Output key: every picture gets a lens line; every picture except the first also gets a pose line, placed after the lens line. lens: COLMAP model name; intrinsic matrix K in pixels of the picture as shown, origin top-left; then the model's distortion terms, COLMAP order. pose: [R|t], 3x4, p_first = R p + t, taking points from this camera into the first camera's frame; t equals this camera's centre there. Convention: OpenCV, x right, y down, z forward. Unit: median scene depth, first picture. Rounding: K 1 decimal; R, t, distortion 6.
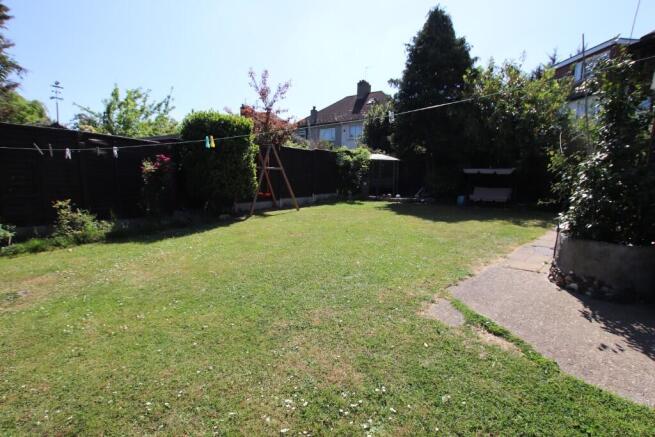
lens RADIAL K [[303.8, 0, 323.0], [0, 303.8, 222.3], [0, 0, 1]] dist [-0.025601, 0.001142]
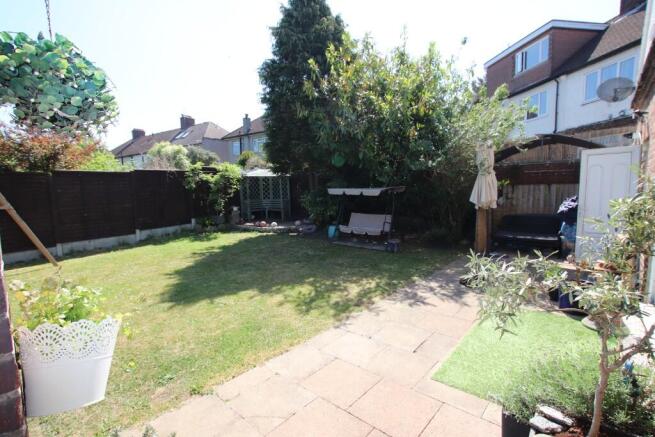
lens RADIAL K [[303.8, 0, 332.2], [0, 303.8, 220.7], [0, 0, 1]] dist [-0.025601, 0.001142]
pose [[0.998209, -0.044043, 0.040472, 0.409171], [0.045342, 0.998467, -0.031753, -0.072674], [-0.039012, 0.033531, 0.998676, 0.260346]]
